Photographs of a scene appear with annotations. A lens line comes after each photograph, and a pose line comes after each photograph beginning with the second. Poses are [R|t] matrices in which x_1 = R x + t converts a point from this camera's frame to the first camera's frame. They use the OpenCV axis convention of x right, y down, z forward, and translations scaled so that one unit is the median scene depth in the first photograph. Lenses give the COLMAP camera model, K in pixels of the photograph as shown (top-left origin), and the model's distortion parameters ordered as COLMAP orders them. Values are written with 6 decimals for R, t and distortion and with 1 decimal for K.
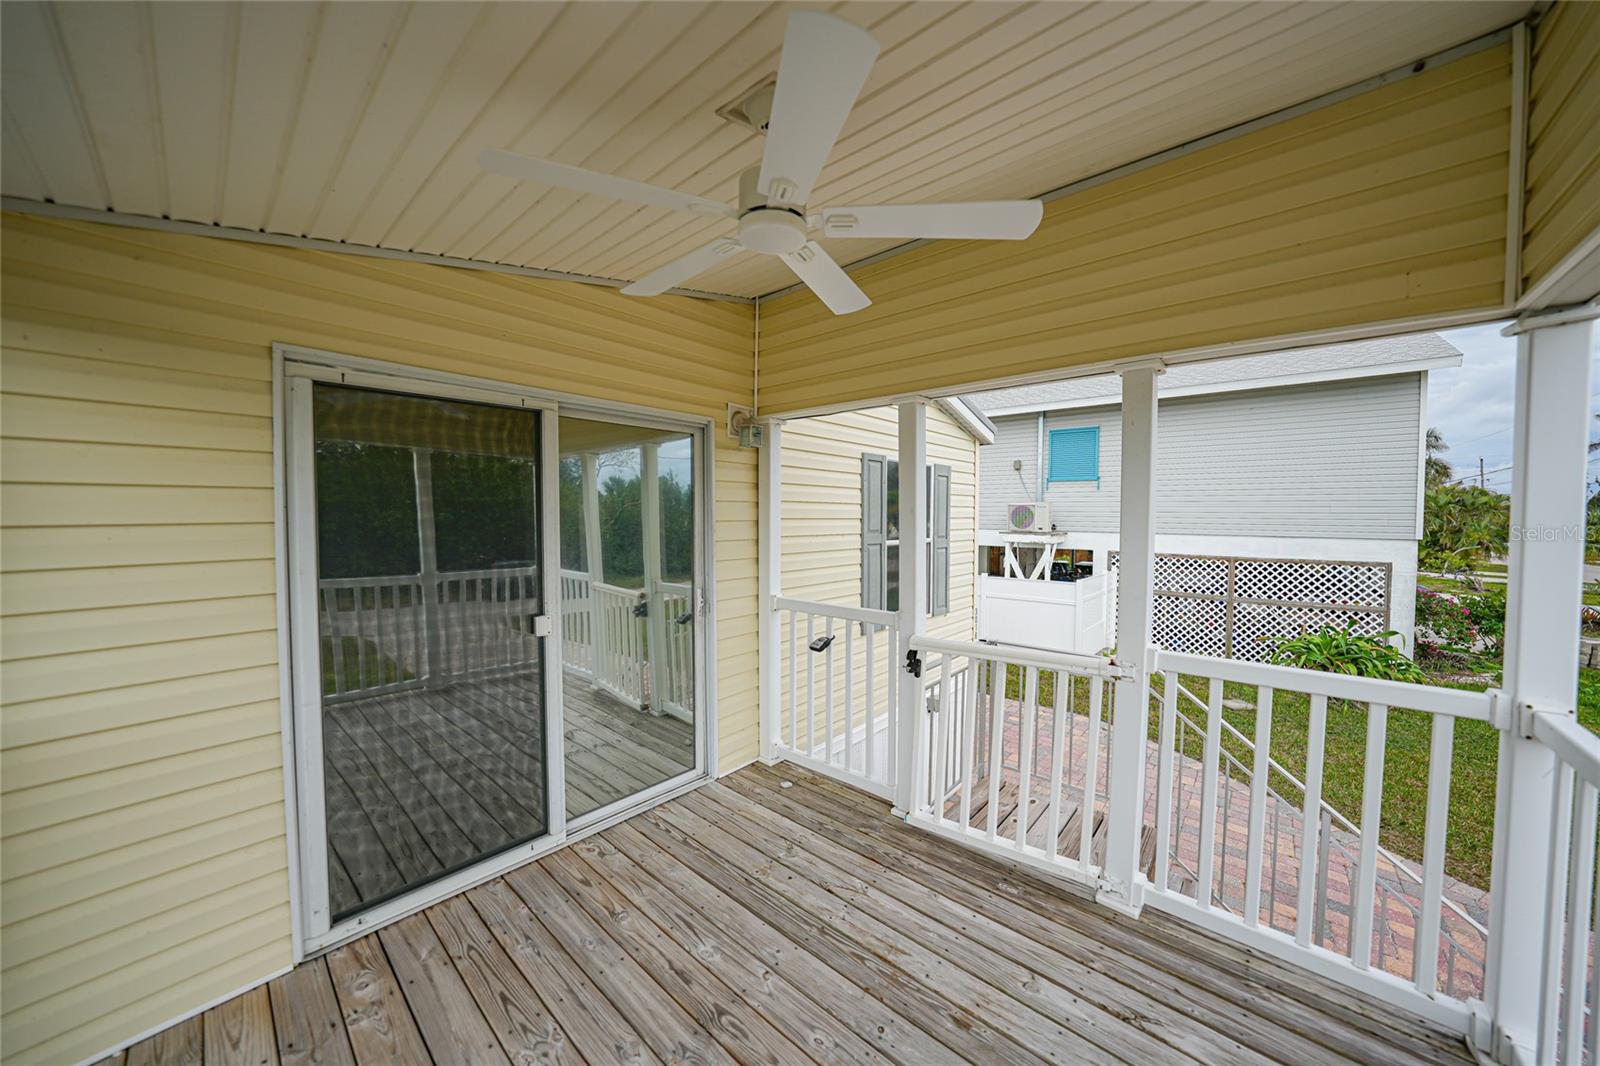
lens RADIAL K [[556.9, 0, 800.5], [0, 556.9, 527.3], [0, 0, 1]] dist [-0.000284, -0.000069]
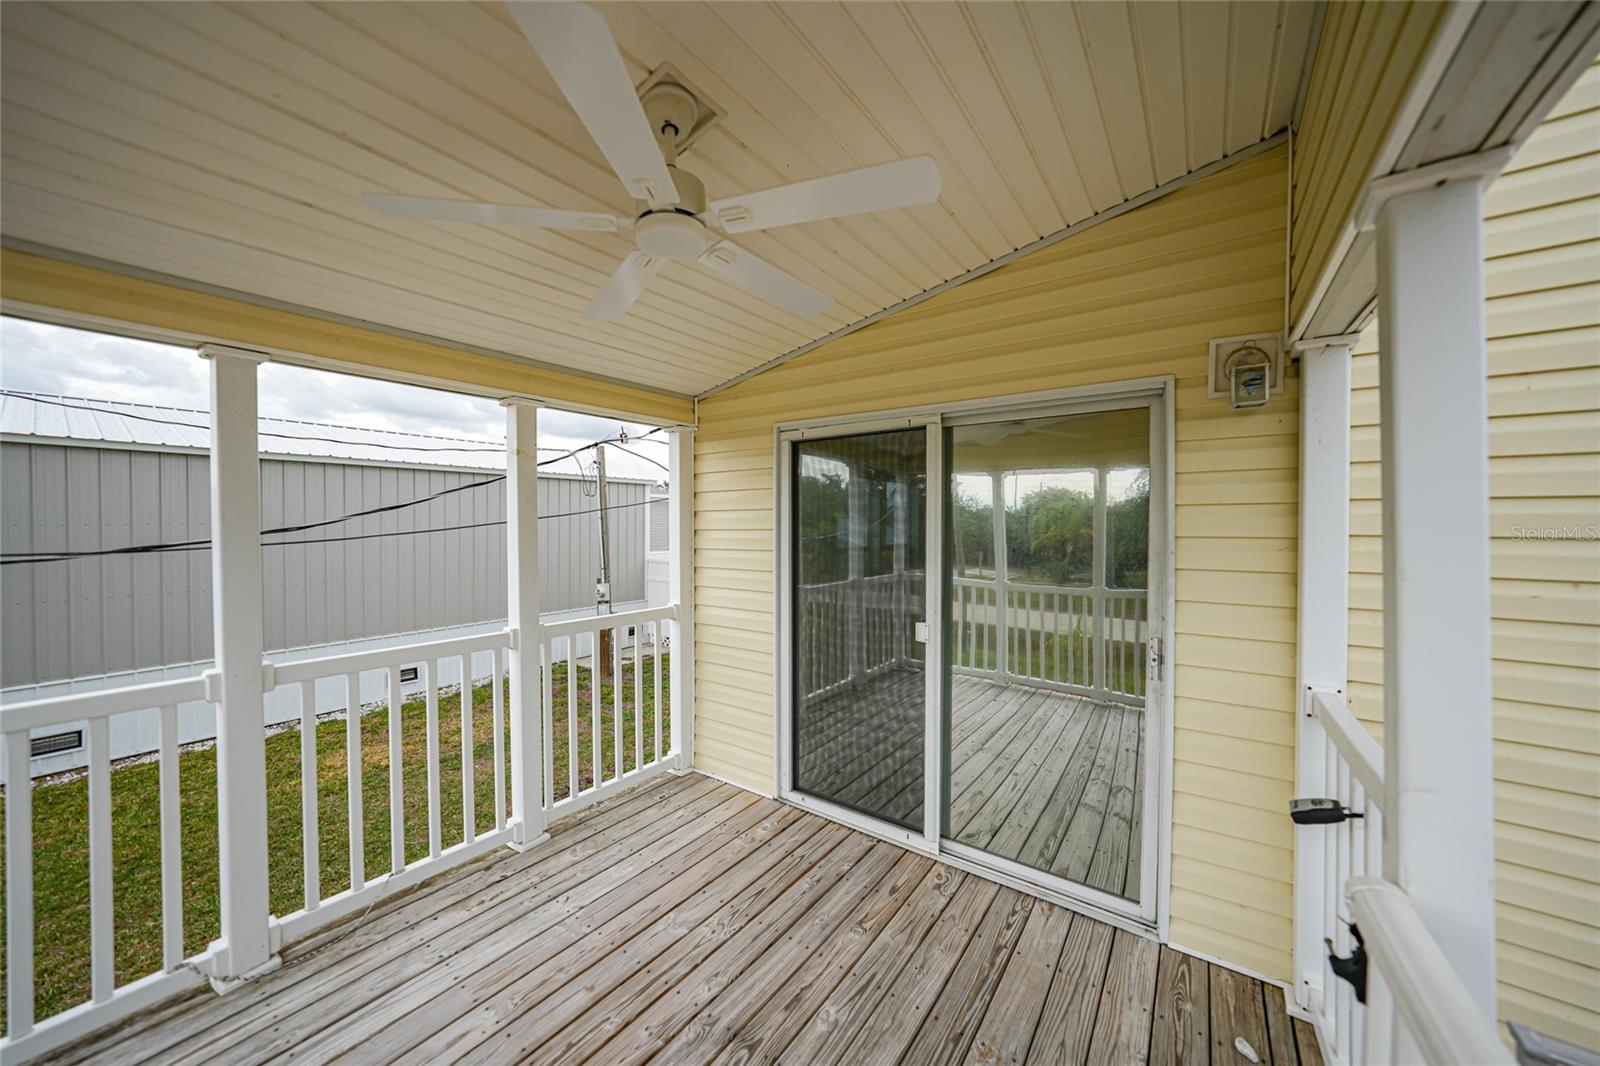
lens RADIAL K [[557.5, 0, 809.7], [0, 557.5, 541.4], [0, 0, 1]] dist [-0.001649, -0.000081]
pose [[0.115050, 0.022021, -0.993116, 0.547290], [-0.033168, 0.999282, 0.018315, -0.006165], [0.992806, 0.030832, 0.115698, 0.666974]]
